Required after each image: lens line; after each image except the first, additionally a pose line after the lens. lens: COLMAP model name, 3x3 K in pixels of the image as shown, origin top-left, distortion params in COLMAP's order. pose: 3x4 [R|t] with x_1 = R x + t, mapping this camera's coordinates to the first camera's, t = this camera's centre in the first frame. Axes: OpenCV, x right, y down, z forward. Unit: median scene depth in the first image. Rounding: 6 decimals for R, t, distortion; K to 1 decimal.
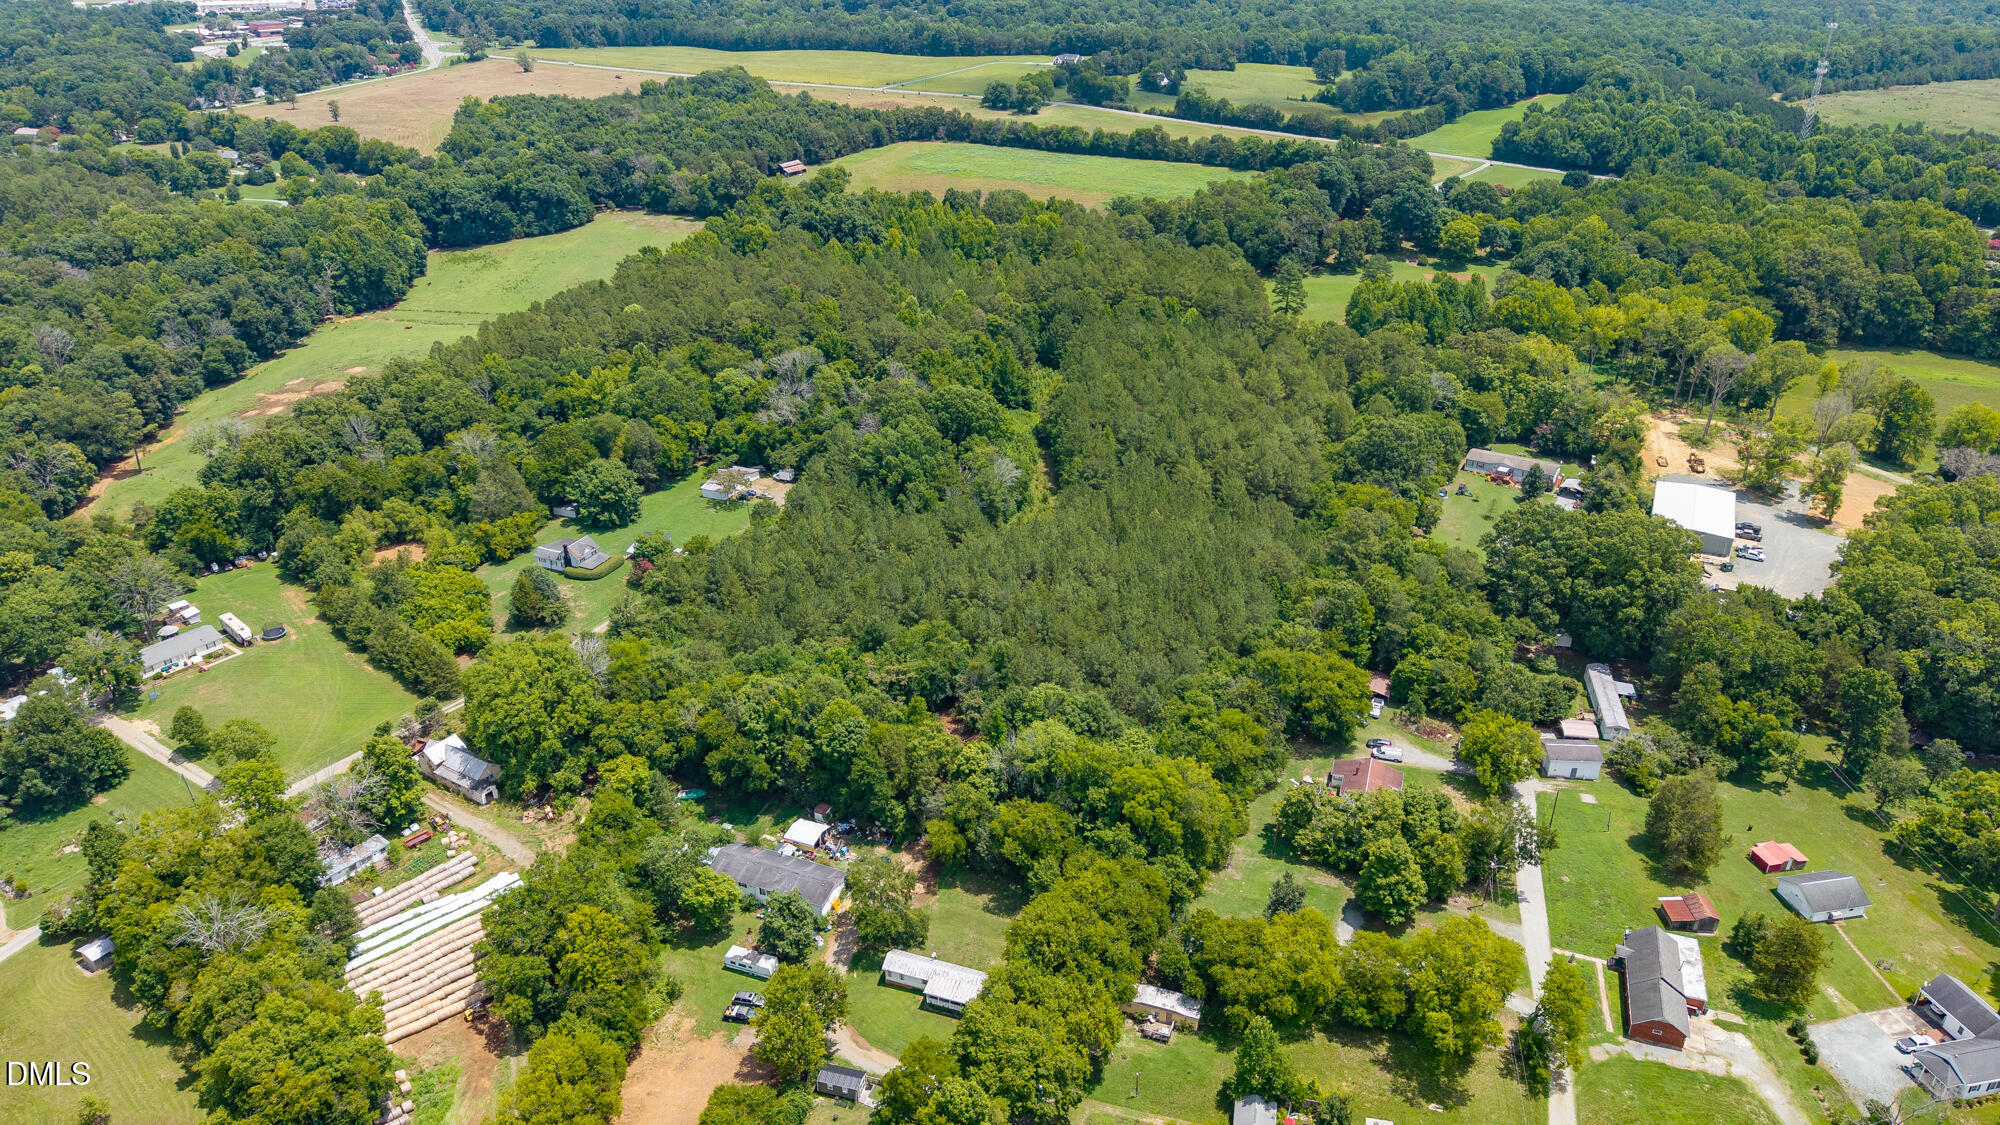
lens RADIAL K [[1336.4, 0, 999.4], [0, 1336.4, 561.2], [0, 0, 1]] dist [0.031684, -0.035438]
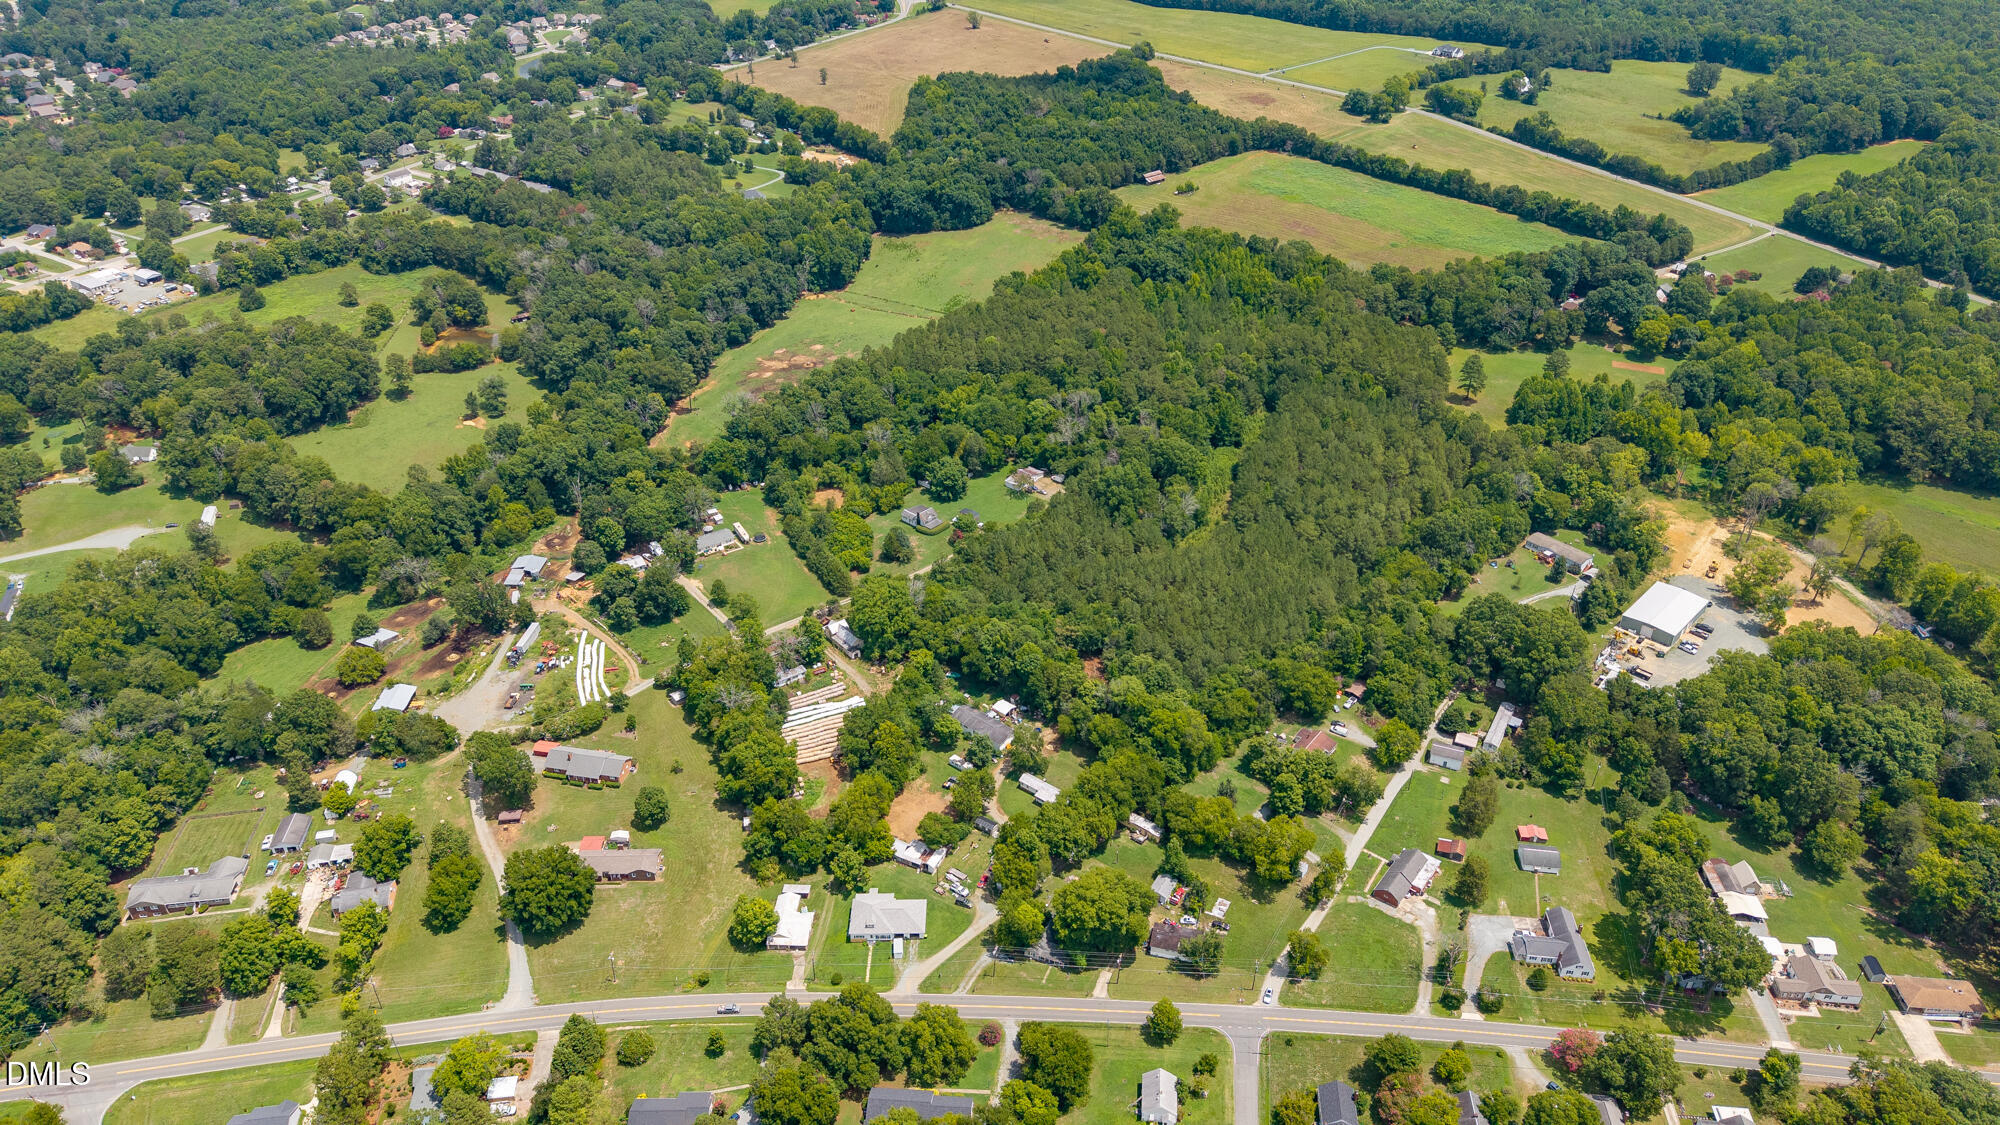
lens RADIAL K [[1336.4, 0, 999.4], [0, 1336.4, 561.2], [0, 0, 1]] dist [0.031684, -0.035438]
pose [[0.948722, 0.170421, -0.266237, 0.193973], [-0.142491, 0.982365, 0.121061, -0.140917], [0.282174, -0.076917, 0.956275, -0.488684]]
